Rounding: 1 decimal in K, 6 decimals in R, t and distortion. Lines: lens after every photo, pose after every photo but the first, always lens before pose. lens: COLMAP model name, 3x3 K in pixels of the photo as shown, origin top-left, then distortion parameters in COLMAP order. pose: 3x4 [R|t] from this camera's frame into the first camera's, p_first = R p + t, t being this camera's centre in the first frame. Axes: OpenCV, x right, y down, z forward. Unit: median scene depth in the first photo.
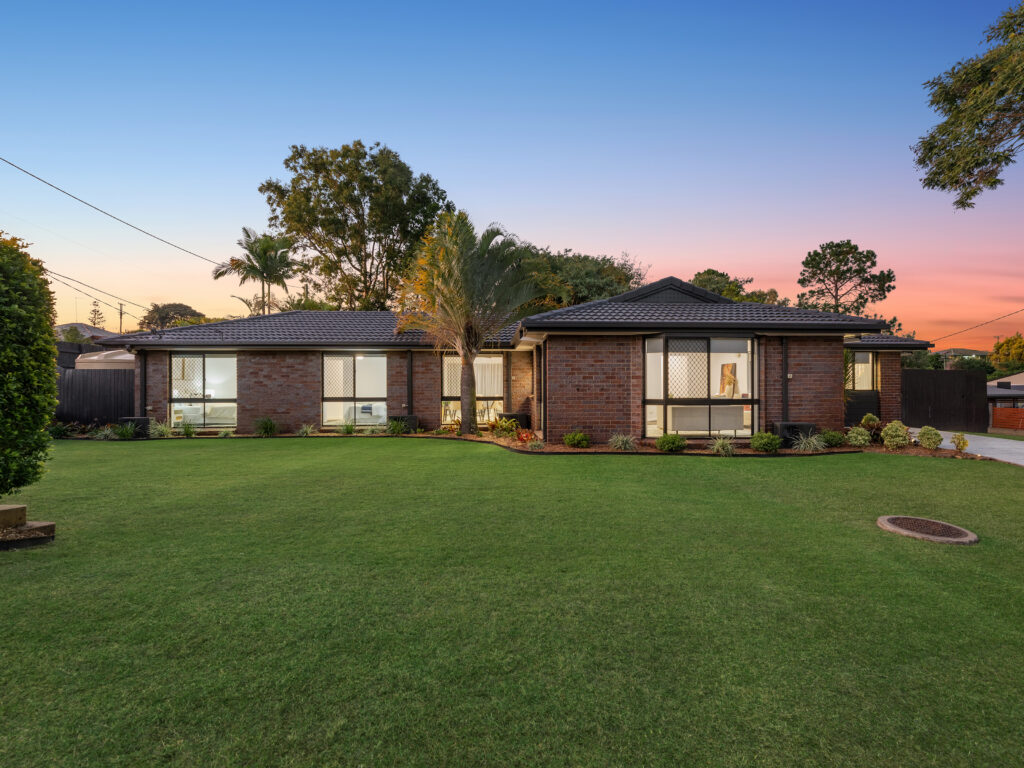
lens RADIAL K [[454.0, 0, 512.0], [0, 454.0, 384.0], [0, 0, 1]] dist [-0.001573, -0.000404]
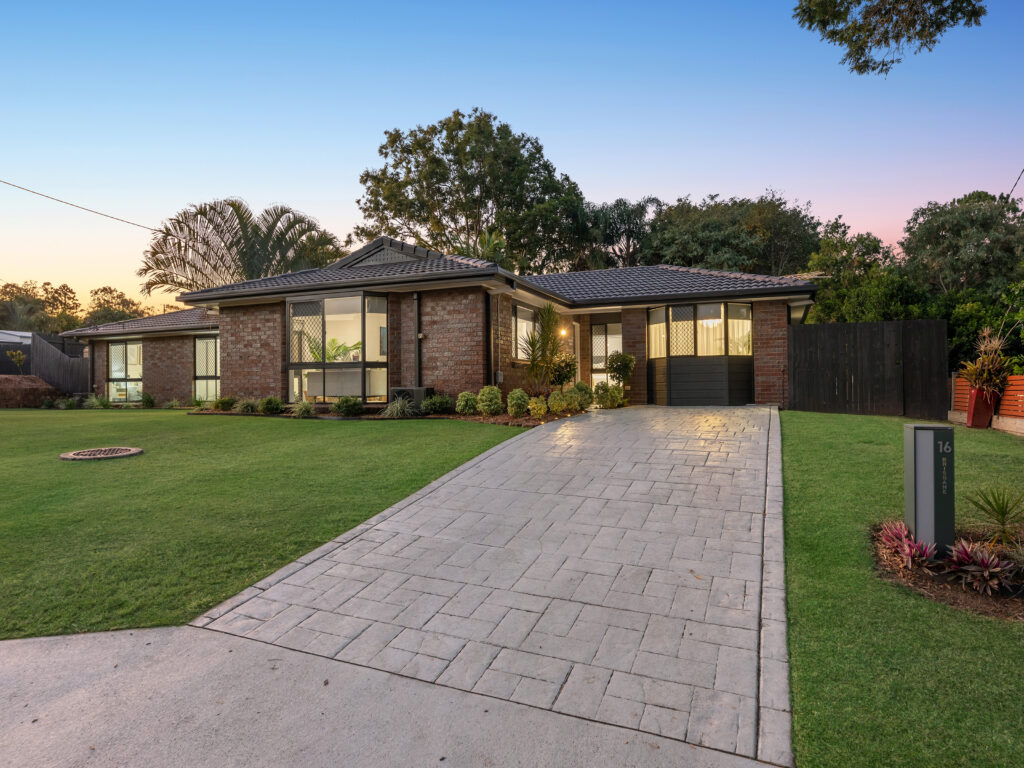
lens RADIAL K [[555.5, 0, 512.0], [0, 555.5, 384.0], [0, 0, 1]] dist [0.000952, 0.000543]
pose [[0.915706, -0.009737, -0.401731, 0.811685], [0.012469, 0.999913, 0.004186, 0.050171], [0.401655, -0.008842, 0.915748, 0.043927]]
